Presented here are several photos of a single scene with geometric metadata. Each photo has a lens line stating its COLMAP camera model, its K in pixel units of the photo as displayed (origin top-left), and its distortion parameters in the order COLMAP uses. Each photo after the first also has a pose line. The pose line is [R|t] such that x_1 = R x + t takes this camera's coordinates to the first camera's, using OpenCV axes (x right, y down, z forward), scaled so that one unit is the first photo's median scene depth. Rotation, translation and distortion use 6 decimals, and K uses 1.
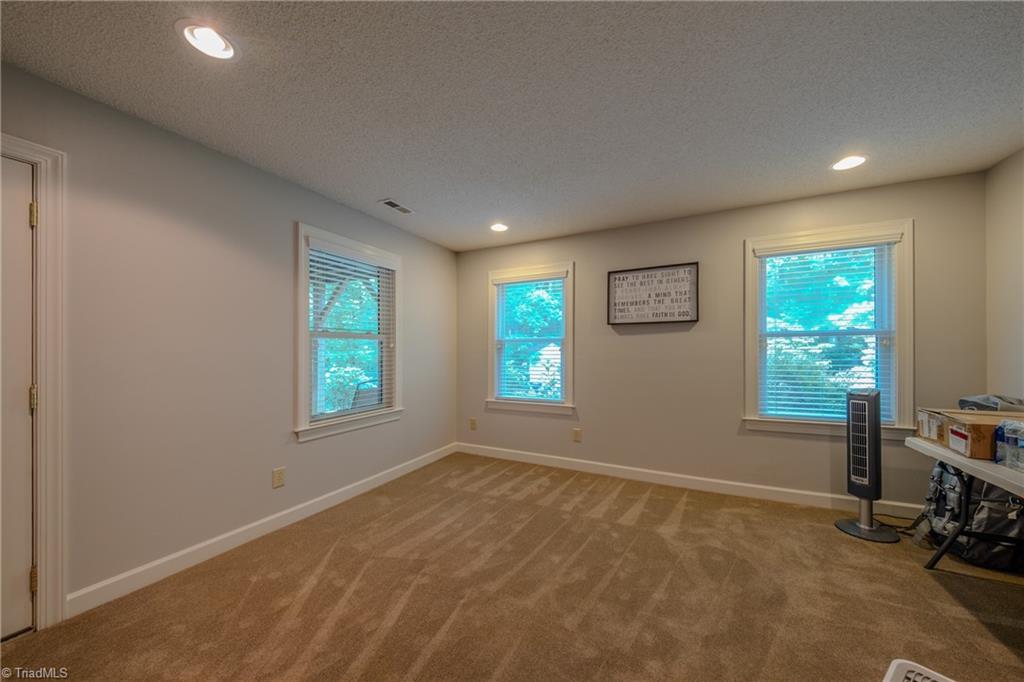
lens RADIAL K [[357.4, 0, 507.7], [0, 357.4, 351.0], [0, 0, 1]] dist [-0.000563, -0.007211]
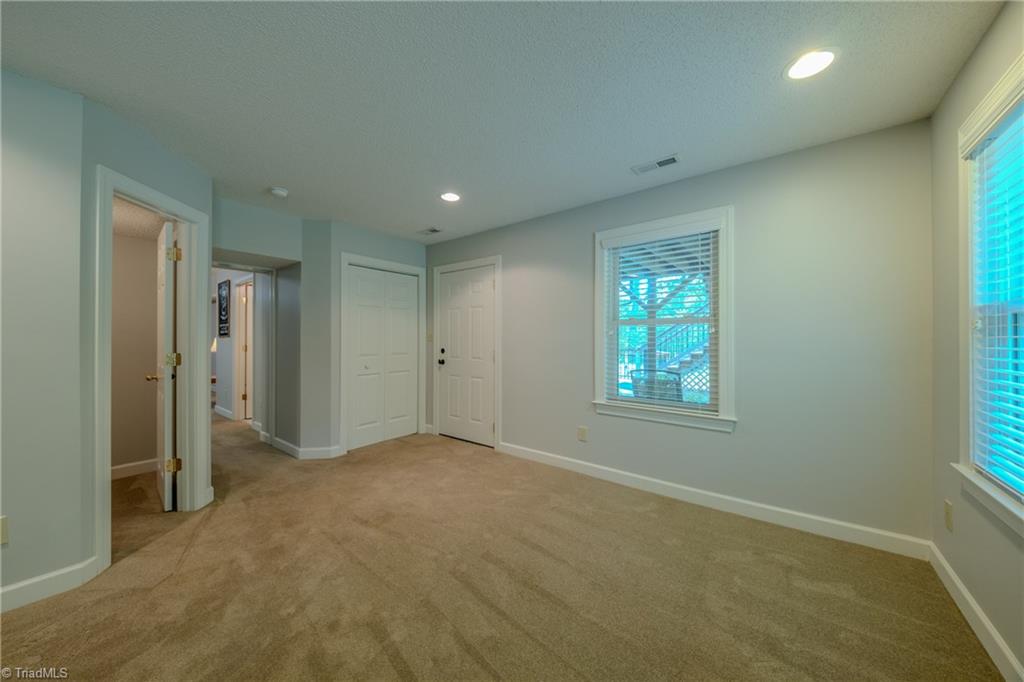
lens RADIAL K [[345.4, 0, 510.9], [0, 345.4, 333.4], [0, 0, 1]] dist [0.013929, -0.006167]
pose [[-0.186319, -0.002325, -0.982487, 0.623296], [0.005108, 0.999981, -0.003335, -0.012314], [0.982476, -0.005640, -0.186304, 0.922954]]
